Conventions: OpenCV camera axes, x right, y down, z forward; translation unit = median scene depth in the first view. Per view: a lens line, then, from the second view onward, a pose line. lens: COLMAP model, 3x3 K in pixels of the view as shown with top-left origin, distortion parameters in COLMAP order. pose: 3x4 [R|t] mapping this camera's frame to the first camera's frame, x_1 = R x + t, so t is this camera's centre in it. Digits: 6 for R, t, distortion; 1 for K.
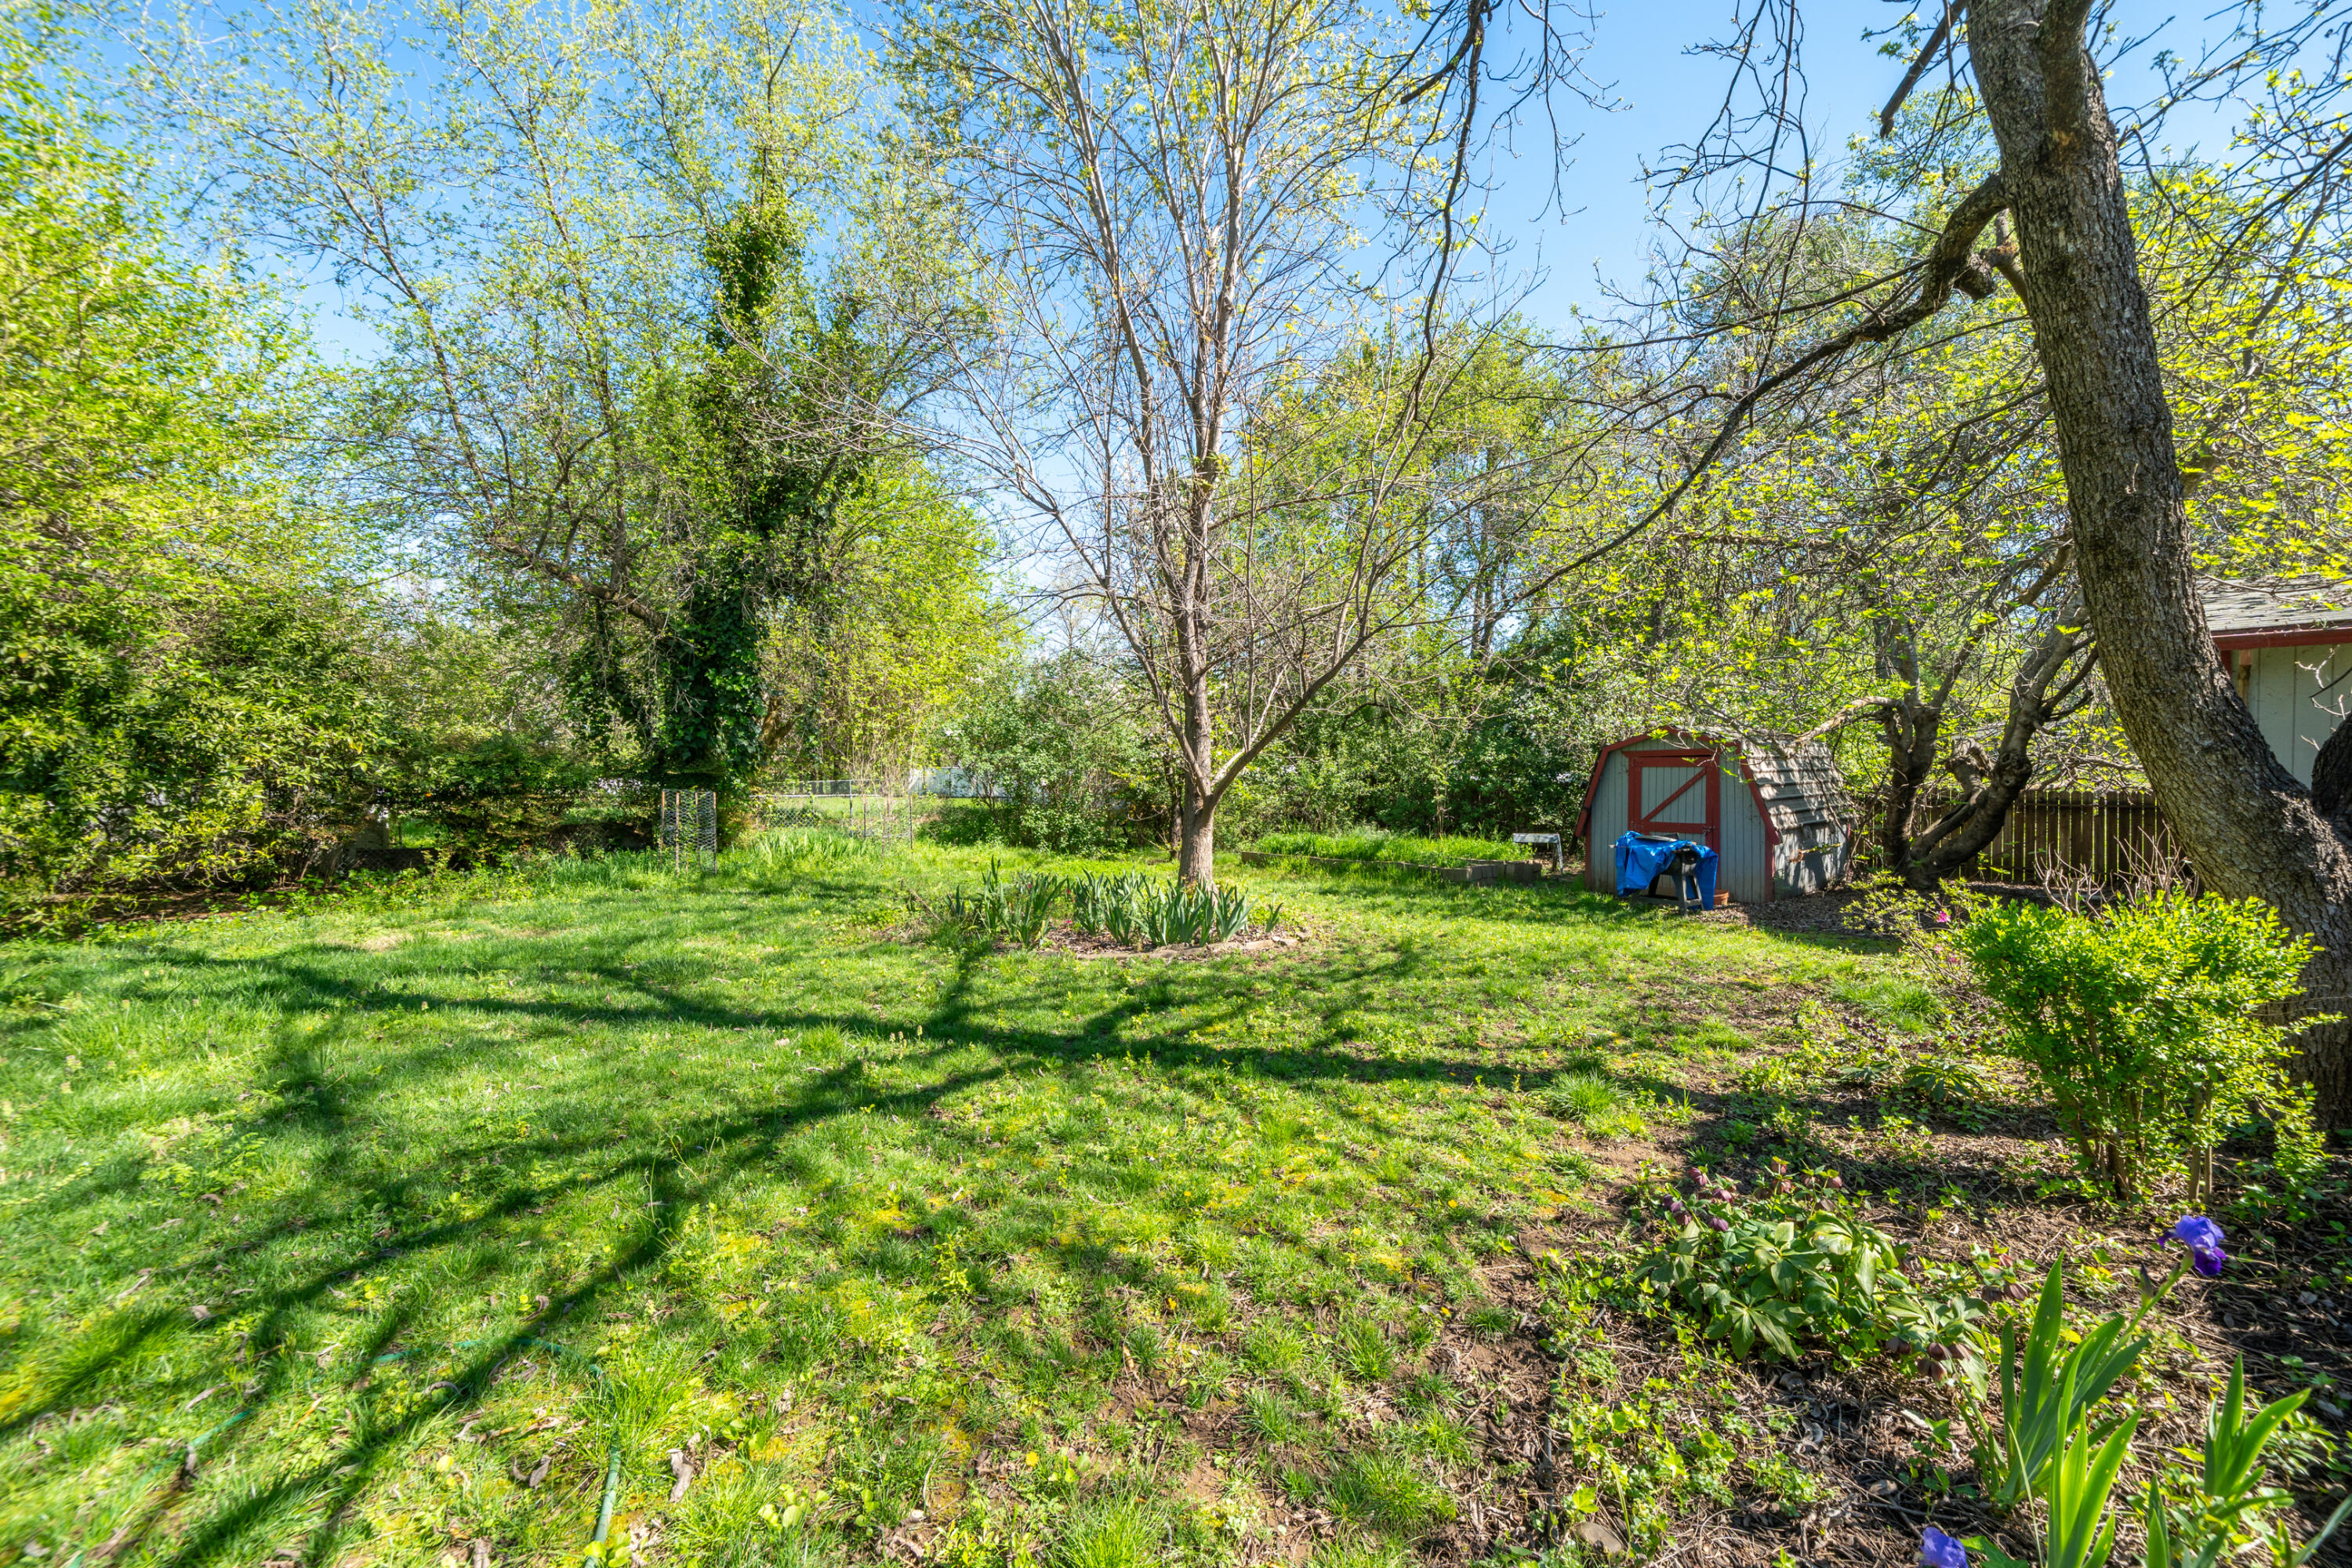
lens RADIAL K [[854.9, 0, 1188.0], [0, 854.9, 787.1], [0, 0, 1]] dist [-0.011001, -0.000009]
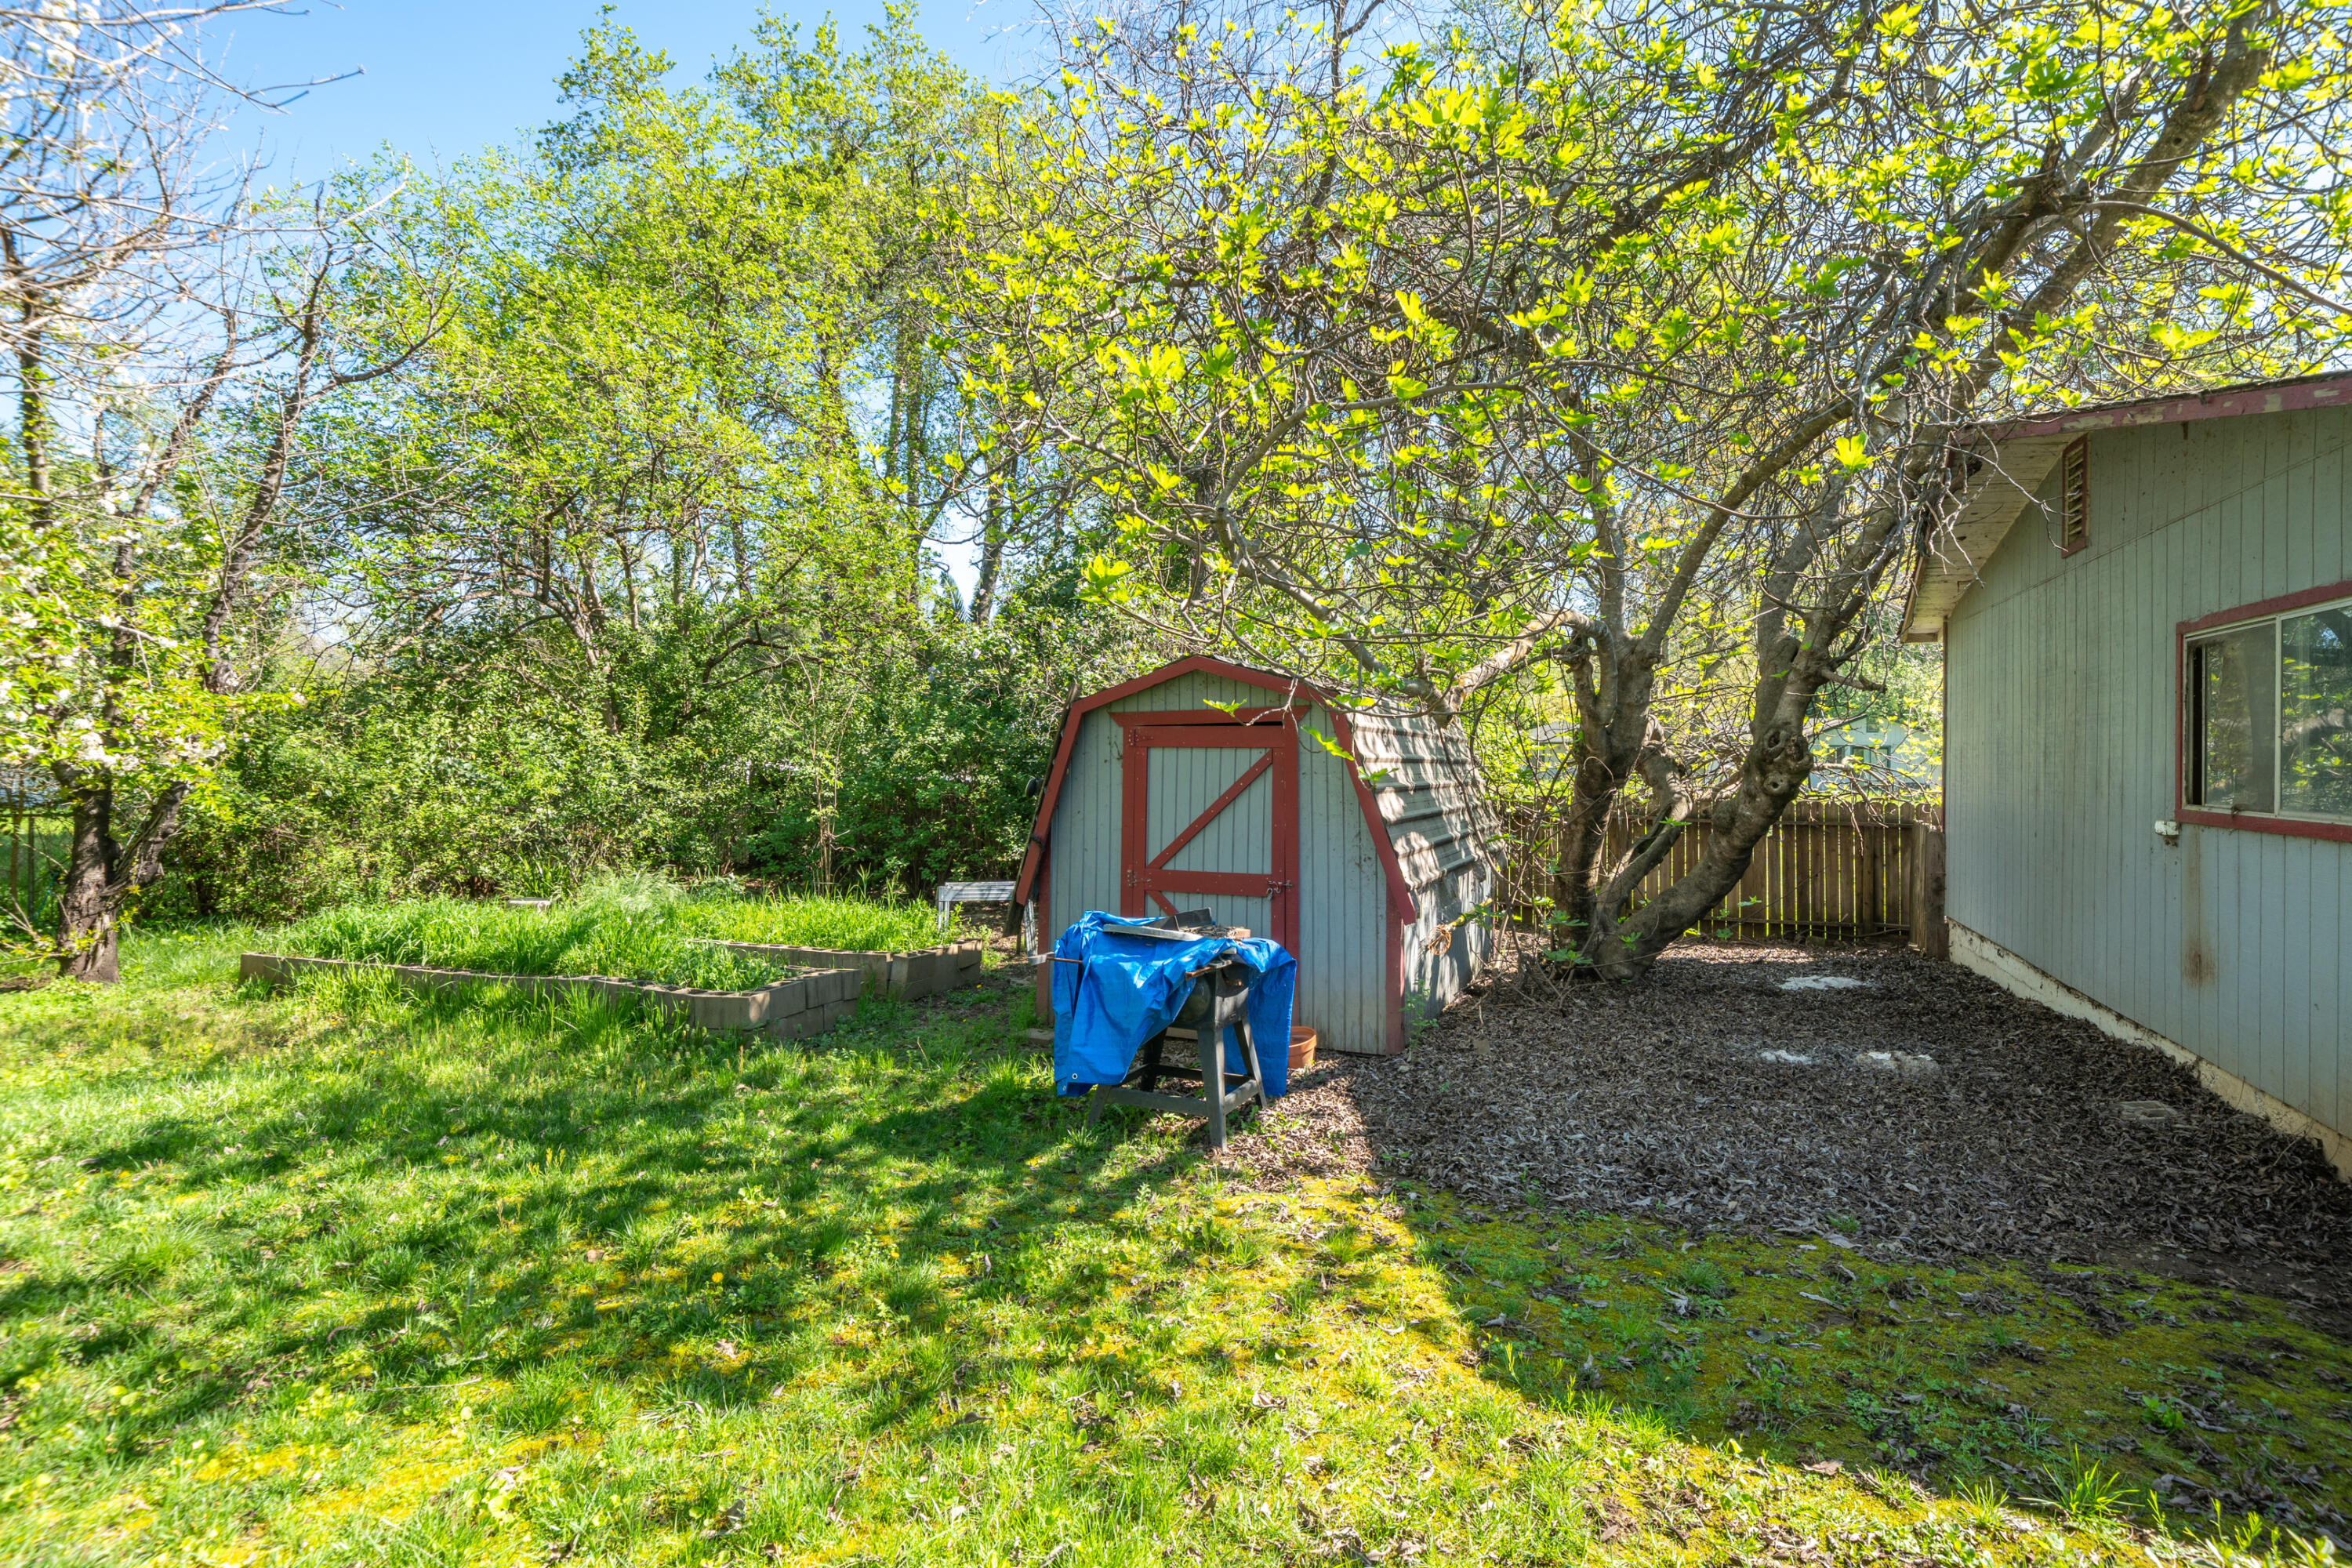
lens RADIAL K [[1082.1, 0, 1173.8], [0, 1082.1, 787.7], [0, 0, 1]] dist [-0.000403, -0.000011]
pose [[0.899715, 0.005237, 0.436447, 0.316541], [-0.003161, 0.999980, -0.005482, 0.000737], [-0.436467, 0.003552, 0.899713, 0.515527]]
